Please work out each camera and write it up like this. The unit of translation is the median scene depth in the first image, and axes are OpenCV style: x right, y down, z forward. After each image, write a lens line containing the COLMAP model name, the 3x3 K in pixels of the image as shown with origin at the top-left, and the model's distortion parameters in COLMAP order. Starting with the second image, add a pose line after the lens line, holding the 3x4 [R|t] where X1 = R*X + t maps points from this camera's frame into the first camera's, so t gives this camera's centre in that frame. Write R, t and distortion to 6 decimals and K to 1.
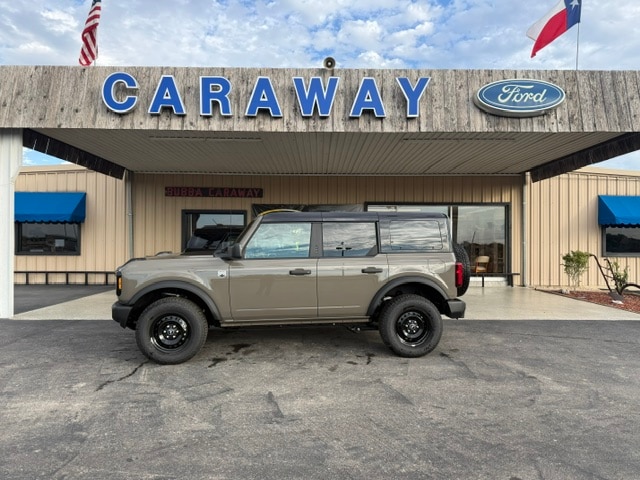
lens RADIAL K [[473.3, 0, 322.5], [0, 473.3, 235.3], [0, 0, 1]] dist [0.004365, -0.007460]
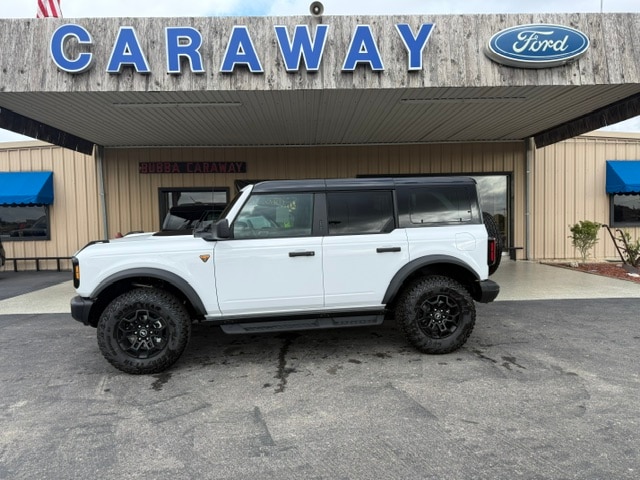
lens RADIAL K [[475.5, 0, 318.8], [0, 475.5, 240.9], [0, 0, 1]] dist [-0.006227, 0.002912]
pose [[0.999530, -0.025918, 0.016351, -0.006374], [0.024887, 0.997864, 0.060396, 0.003108], [-0.017881, -0.059961, 0.998041, 0.120492]]
